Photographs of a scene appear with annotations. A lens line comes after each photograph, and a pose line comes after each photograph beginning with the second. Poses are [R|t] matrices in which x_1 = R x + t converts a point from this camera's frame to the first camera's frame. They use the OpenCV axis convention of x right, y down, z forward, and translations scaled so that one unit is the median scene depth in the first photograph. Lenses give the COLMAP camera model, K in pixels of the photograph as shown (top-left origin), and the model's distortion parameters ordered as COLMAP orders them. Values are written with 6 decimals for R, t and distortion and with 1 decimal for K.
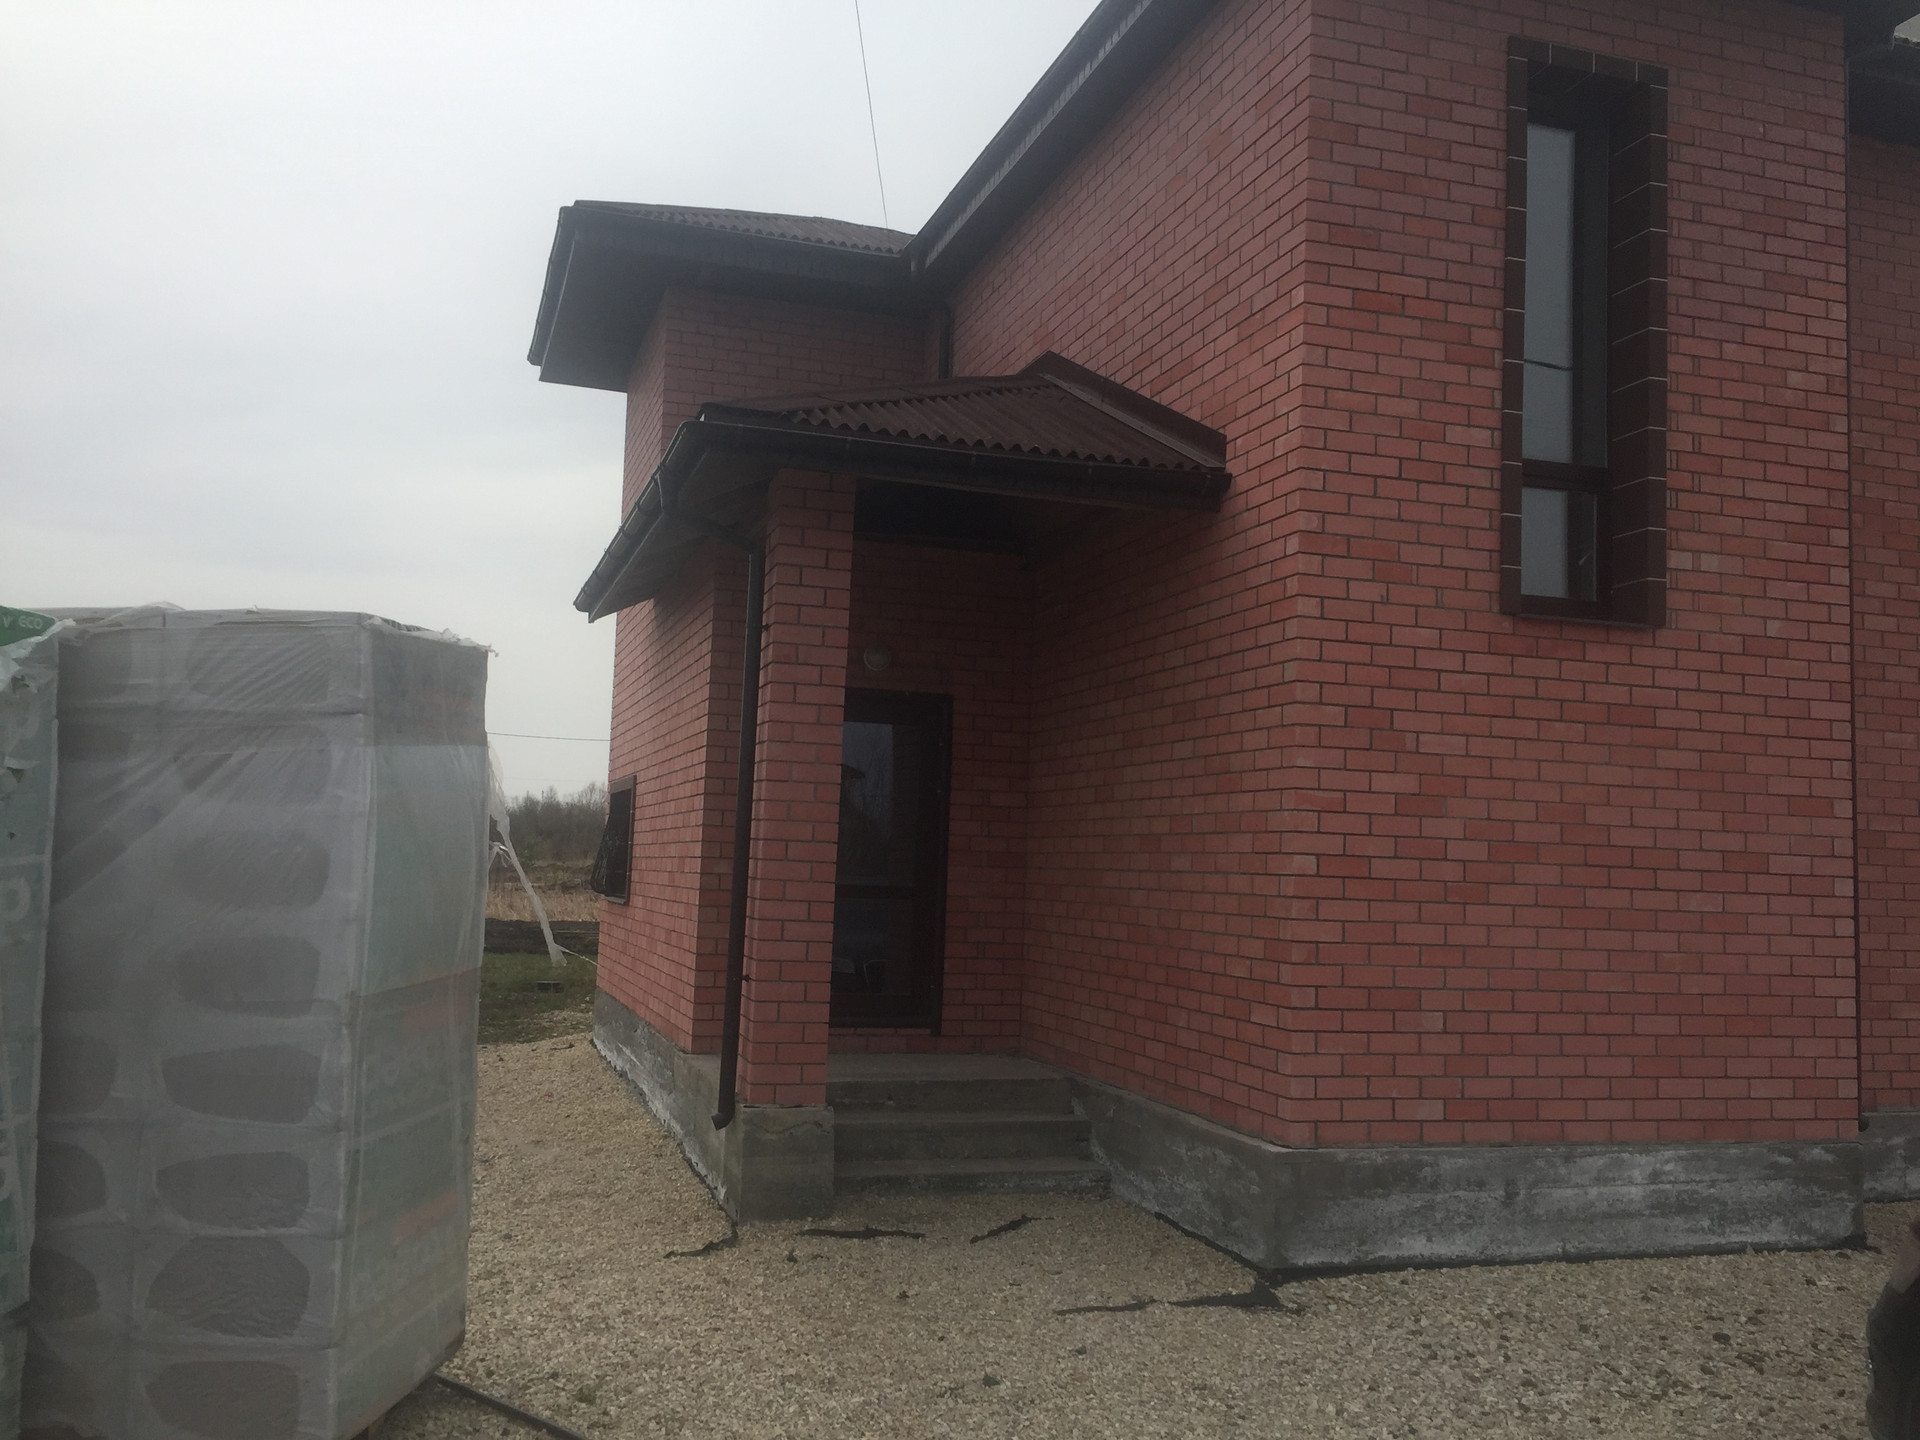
lens RADIAL K [[1641.8, 0, 958.9], [0, 1641.8, 721.3], [0, 0, 1]] dist [0.069902, -0.085499]
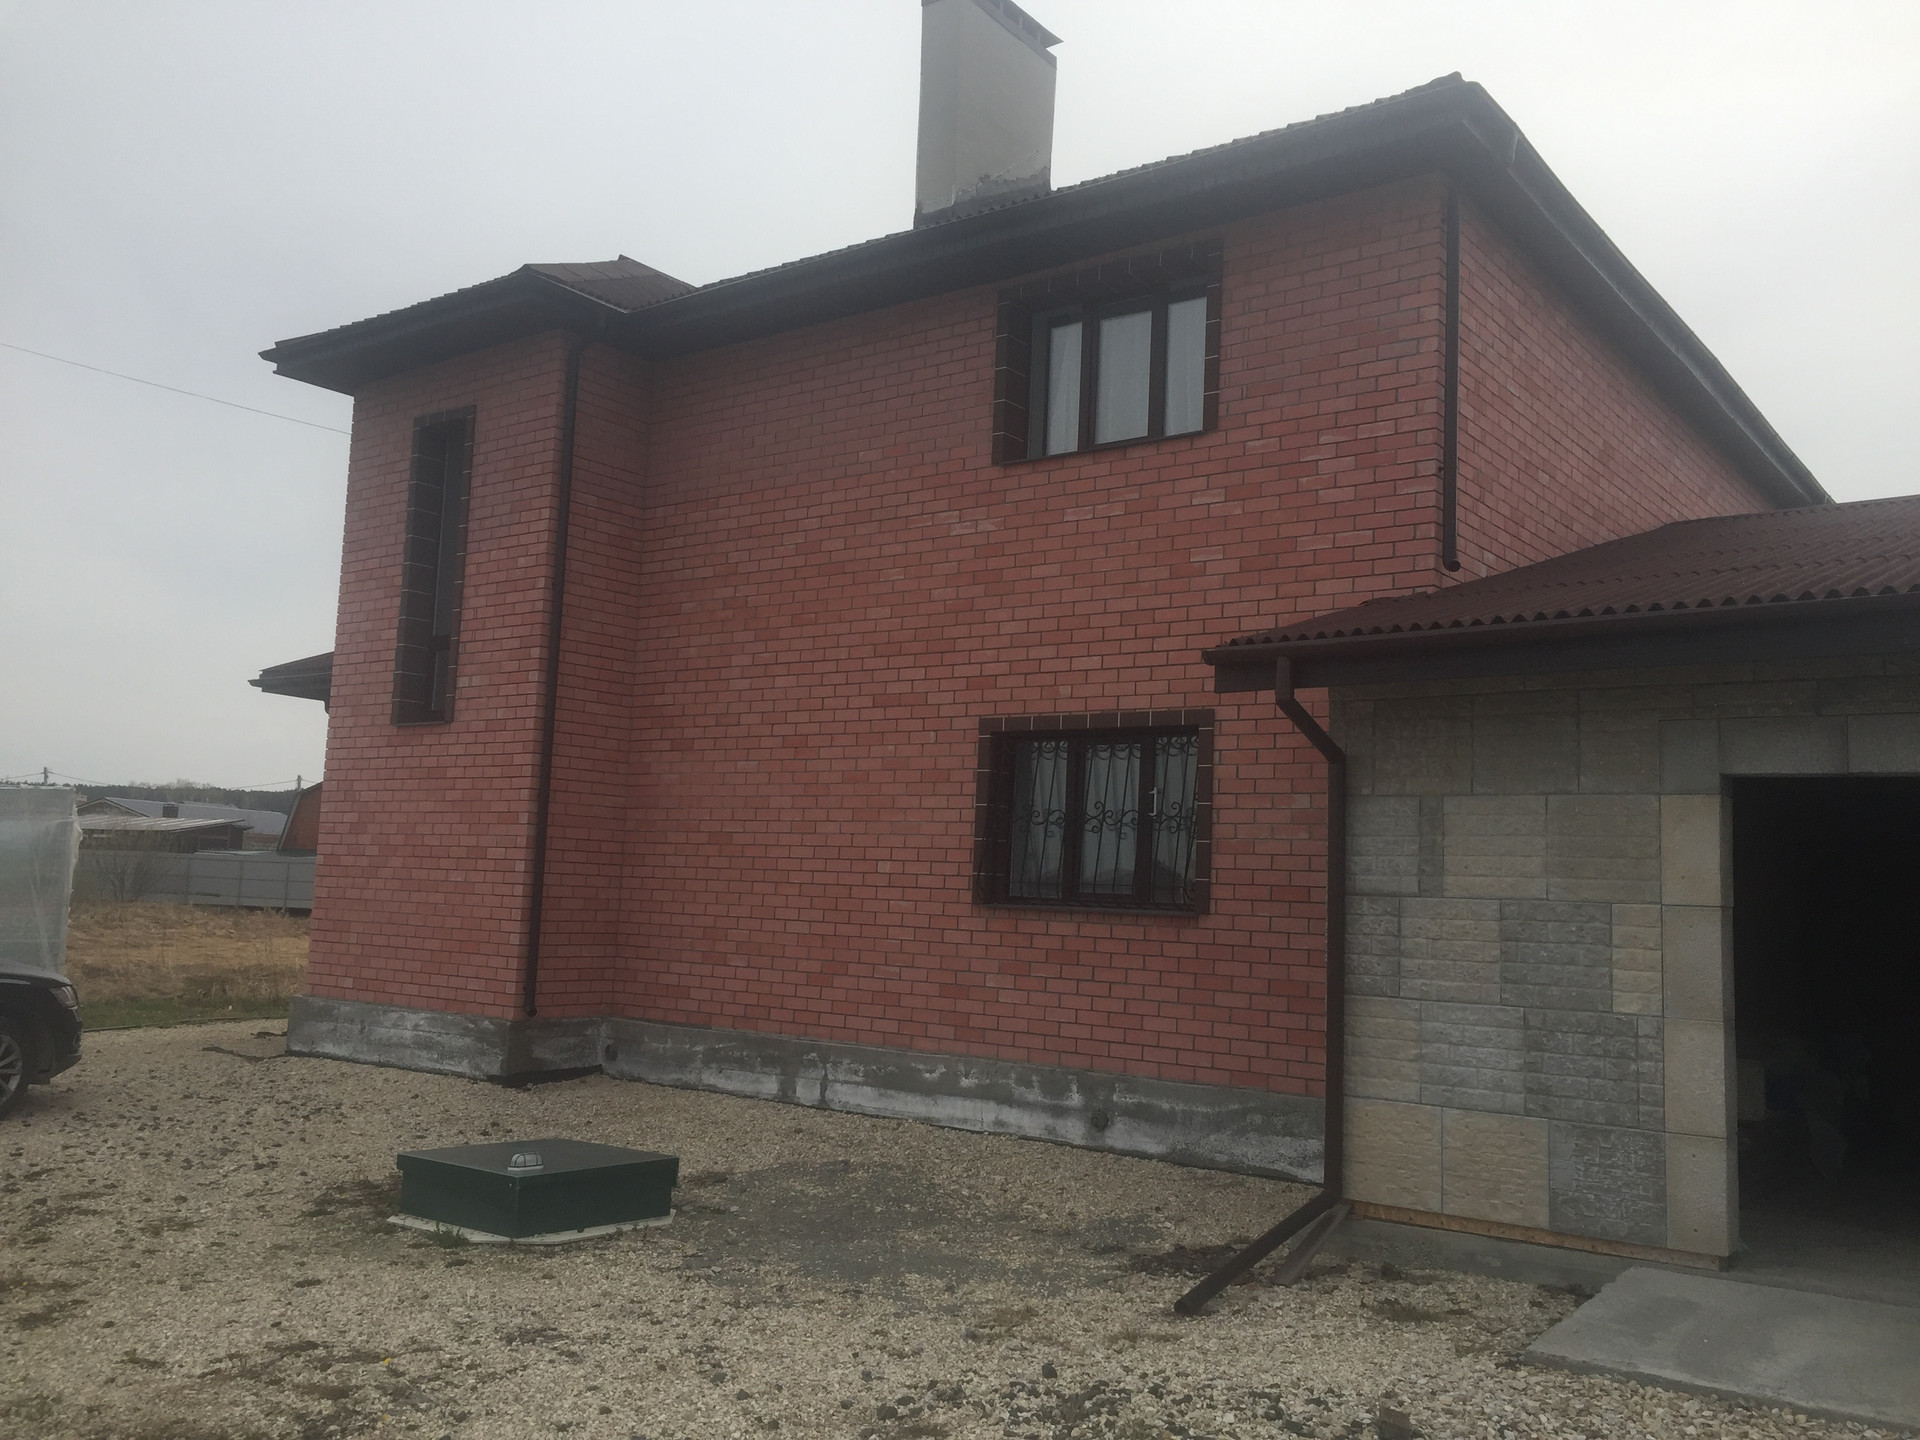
lens RADIAL K [[1641.8, 0, 959.7], [0, 1641.8, 719.3], [0, 0, 1]] dist [0.069902, -0.085499]
pose [[0.573484, -0.100155, -0.813072, 2.209675], [0.051260, 0.994941, -0.086403, 0.123777], [0.817612, 0.007873, 0.575716, 0.432436]]
